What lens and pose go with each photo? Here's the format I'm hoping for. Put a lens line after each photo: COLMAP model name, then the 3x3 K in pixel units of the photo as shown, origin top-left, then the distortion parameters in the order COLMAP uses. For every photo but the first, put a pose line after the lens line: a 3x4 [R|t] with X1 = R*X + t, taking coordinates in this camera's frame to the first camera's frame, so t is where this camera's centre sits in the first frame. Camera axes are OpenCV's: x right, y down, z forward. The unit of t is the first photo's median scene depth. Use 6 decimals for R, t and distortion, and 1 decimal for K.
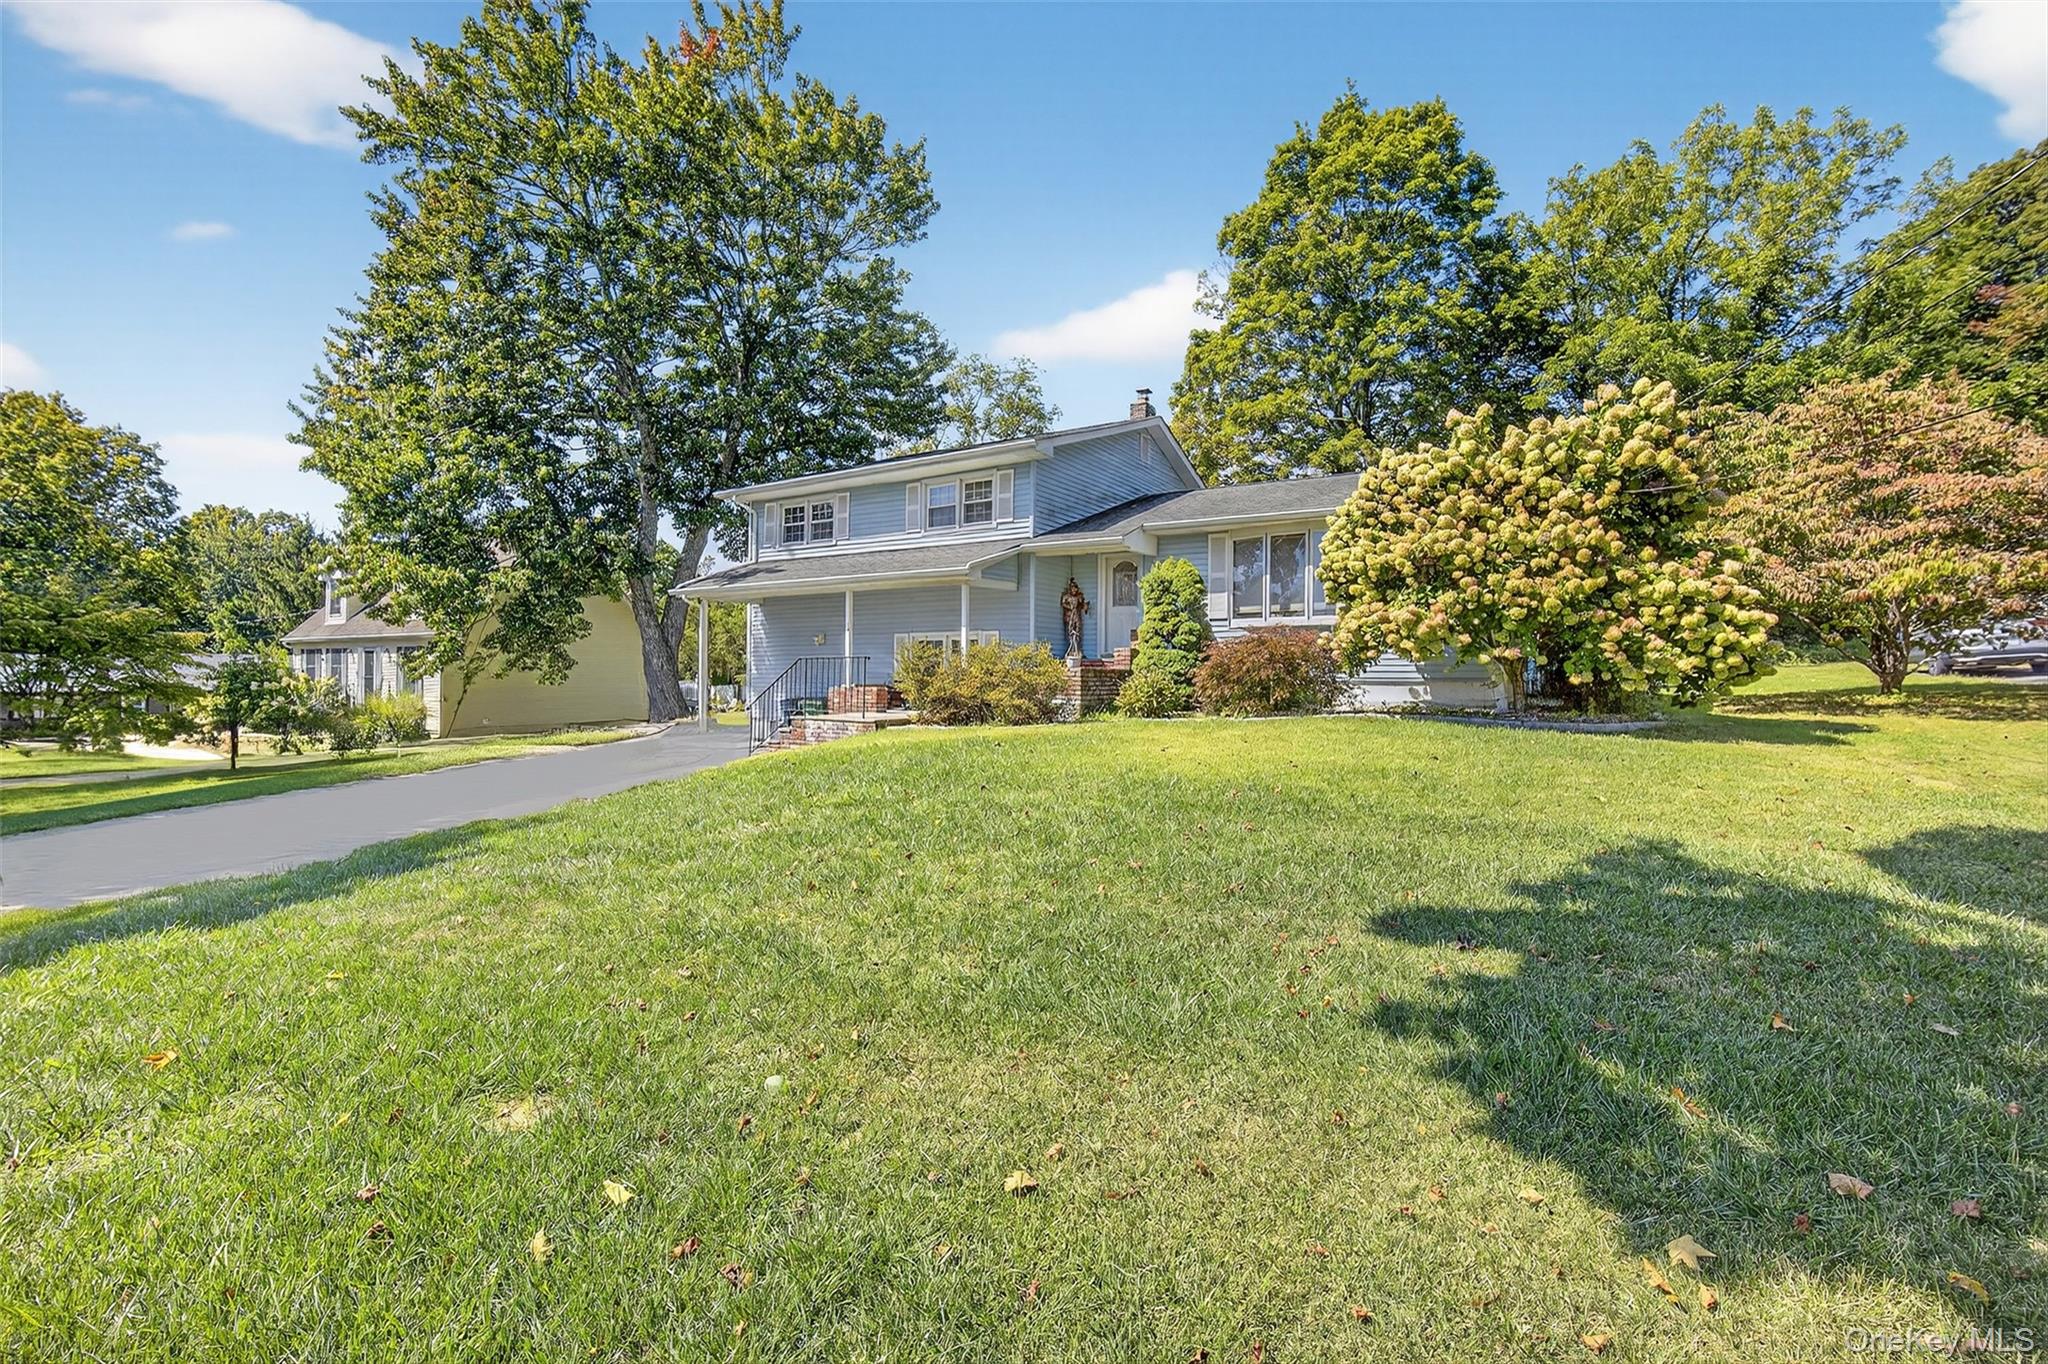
lens RADIAL K [[890.1, 0, 1031.0], [0, 890.1, 681.2], [0, 0, 1]] dist [-0.009805, 0.000919]
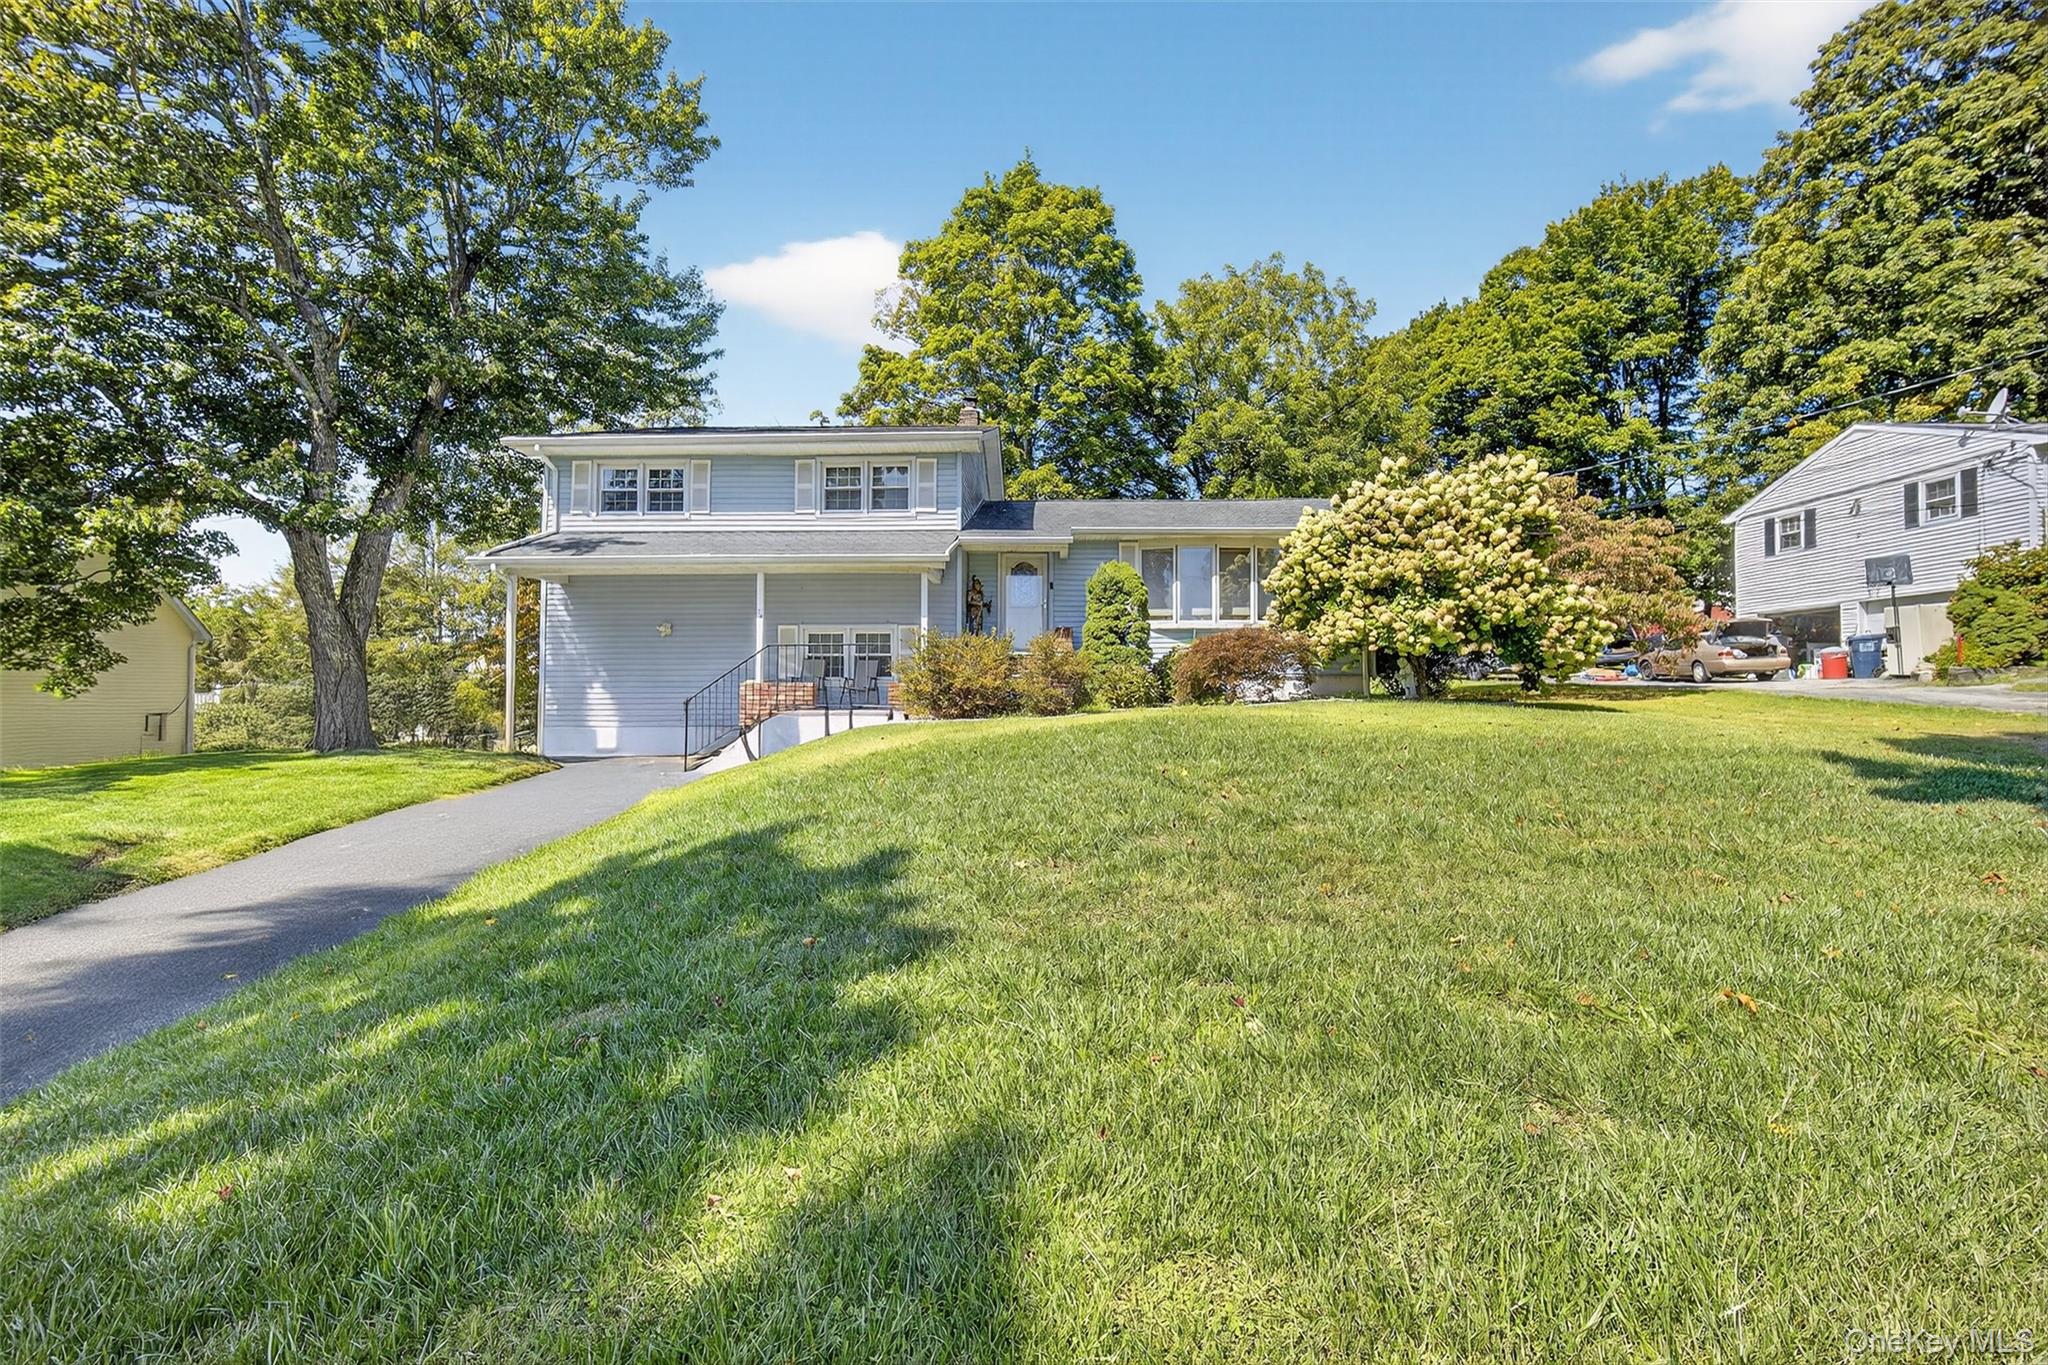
lens RADIAL K [[890.1, 0, 1030.0], [0, 890.1, 679.3], [0, 0, 1]] dist [-0.009805, 0.000919]
pose [[0.861266, 0.006799, 0.508108, -0.361159], [0.006590, 0.999677, -0.024547, 0.022343], [-0.508111, 0.024490, 0.860943, 0.103877]]
